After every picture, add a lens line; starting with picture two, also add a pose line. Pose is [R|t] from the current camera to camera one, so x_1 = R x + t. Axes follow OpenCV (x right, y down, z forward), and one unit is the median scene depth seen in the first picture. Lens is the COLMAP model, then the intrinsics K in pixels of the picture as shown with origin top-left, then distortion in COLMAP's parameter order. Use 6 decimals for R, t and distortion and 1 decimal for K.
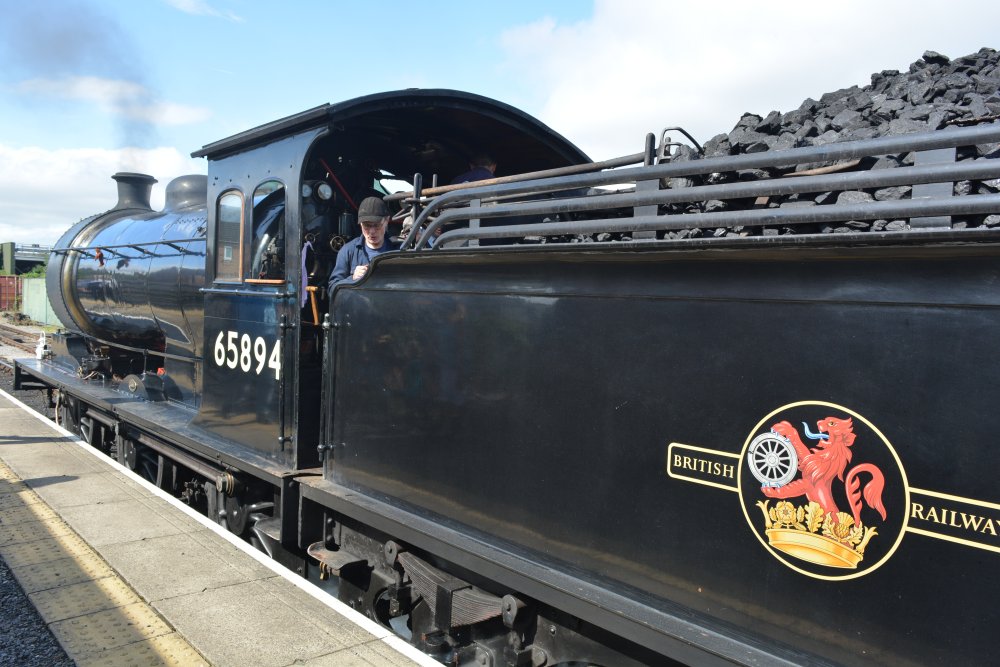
lens RADIAL K [[798.0, 0, 500.0], [0, 798.0, 333.5], [0, 0, 1]] dist [-0.010482, 0.012715]
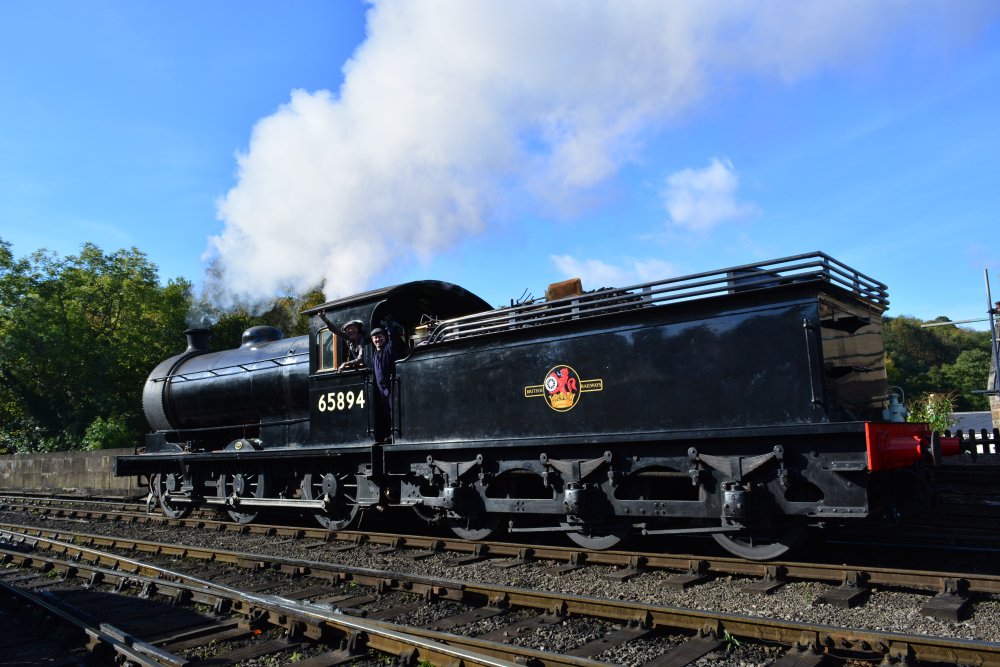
lens RADIAL K [[798.0, 0, 500.0], [0, 798.0, 333.5], [0, 0, 1]] dist [-0.010482, 0.012715]
pose [[0.986309, -0.059716, 0.153716, -0.324779], [0.085799, 0.981859, -0.169089, 0.383457], [-0.140830, 0.179963, 0.973540, -1.887705]]
